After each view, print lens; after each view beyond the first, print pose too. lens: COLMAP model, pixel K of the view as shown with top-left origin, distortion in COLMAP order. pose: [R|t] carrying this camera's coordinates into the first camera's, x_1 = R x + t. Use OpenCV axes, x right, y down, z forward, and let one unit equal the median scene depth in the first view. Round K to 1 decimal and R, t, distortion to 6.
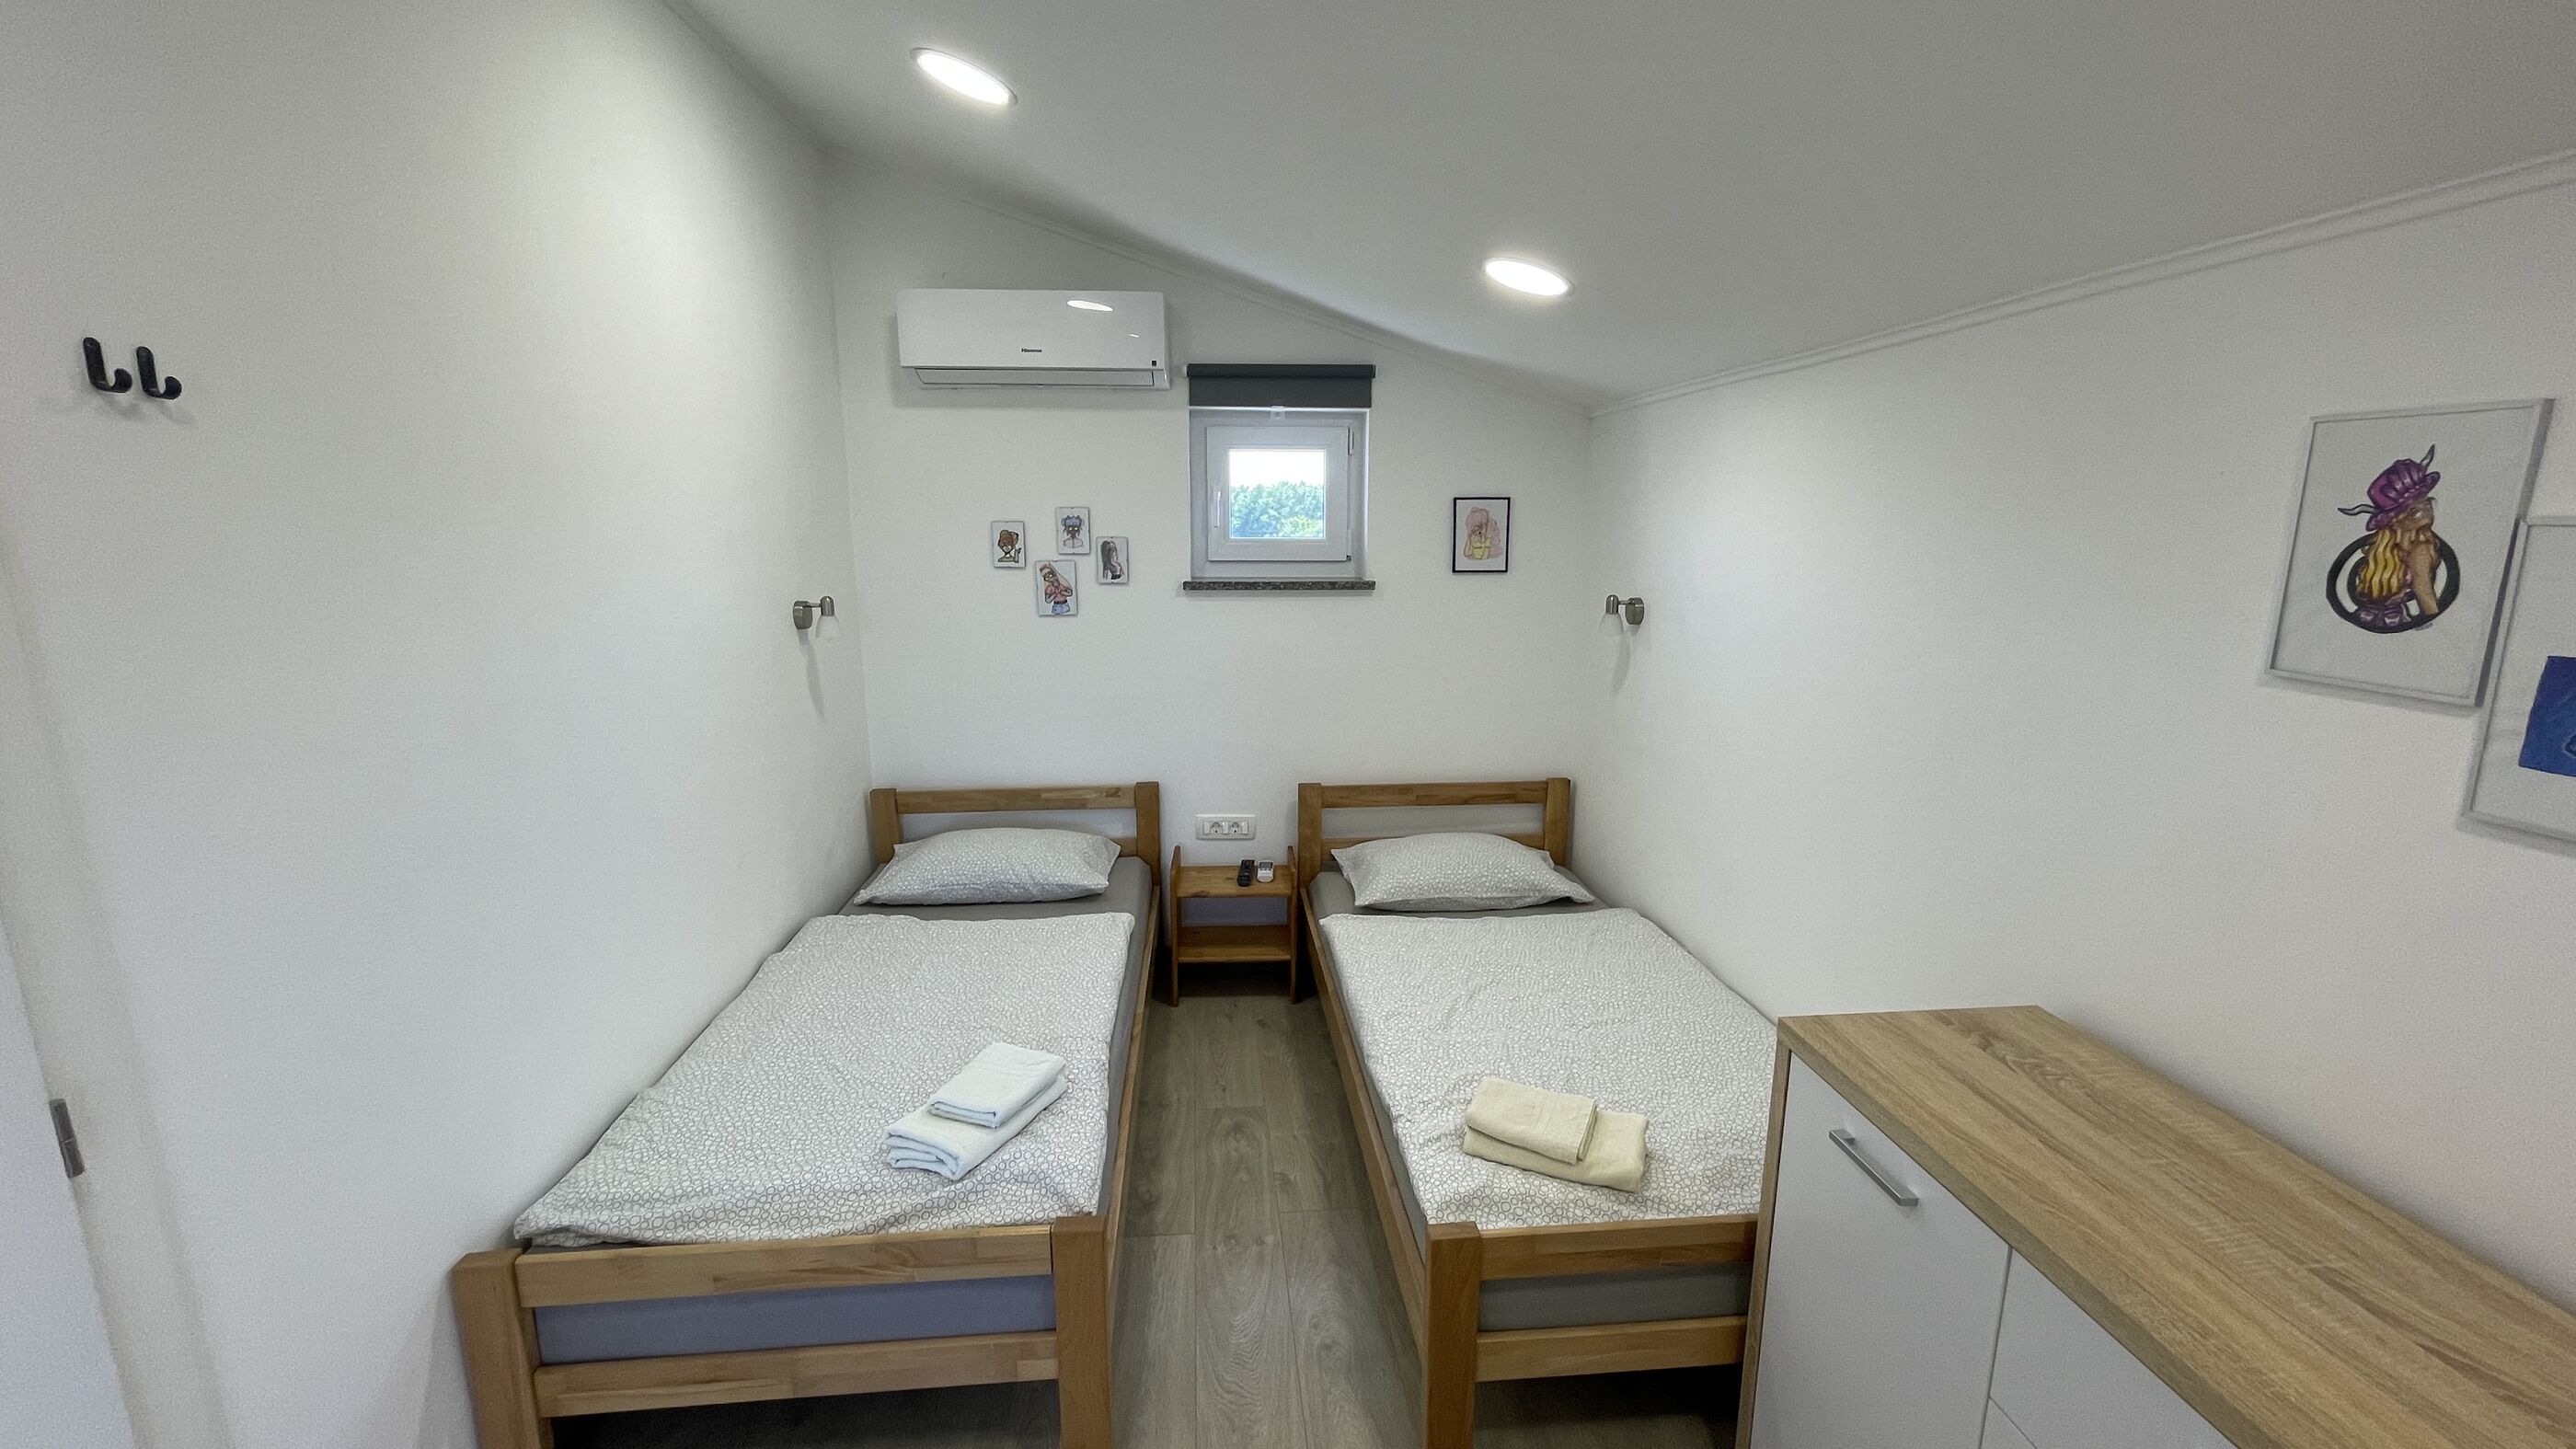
lens RADIAL K [[1039.0, 0, 1284.1], [0, 1039.0, 709.7], [0, 0, 1]] dist [-0.001806, -0.000799]
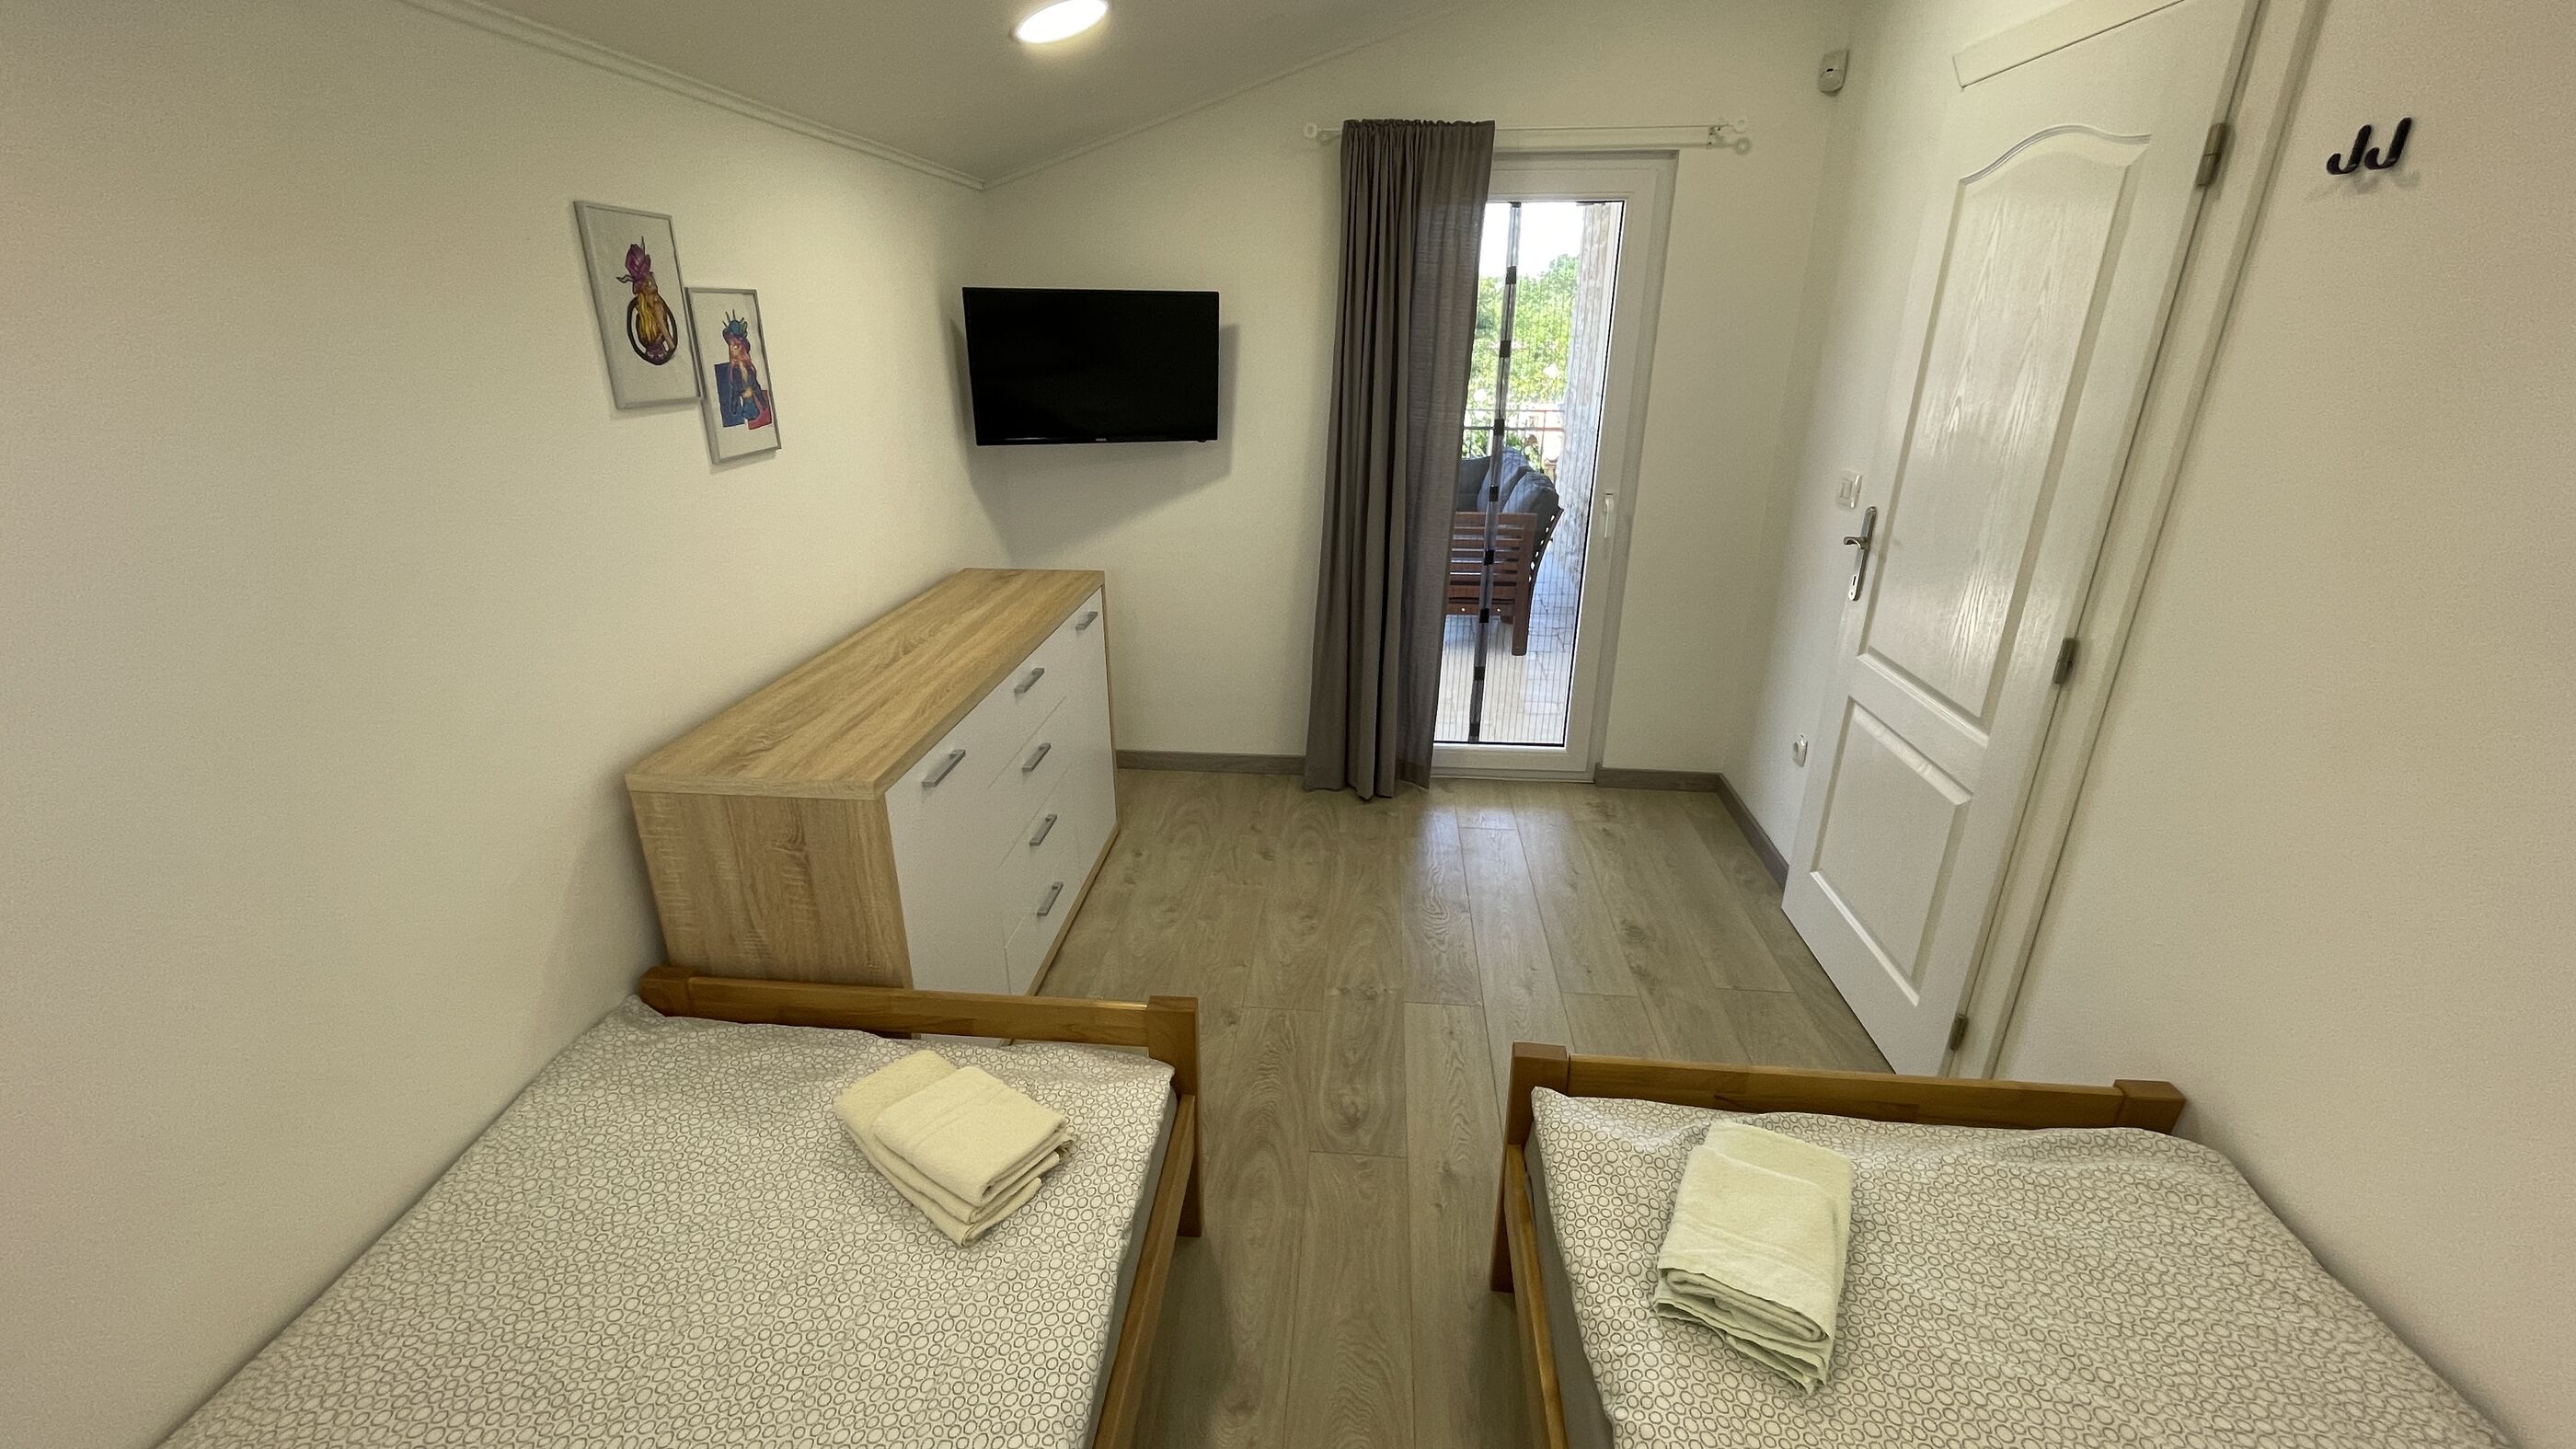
lens RADIAL K [[1039.0, 0, 1287.3], [0, 1039.0, 749.4], [0, 0, 1]] dist [-0.001806, -0.000799]
pose [[-0.981142, -0.078392, 0.176675, -0.184906], [0.032571, 0.833934, 0.550902, -0.425393], [-0.190522, 0.546268, -0.815655, 2.433854]]
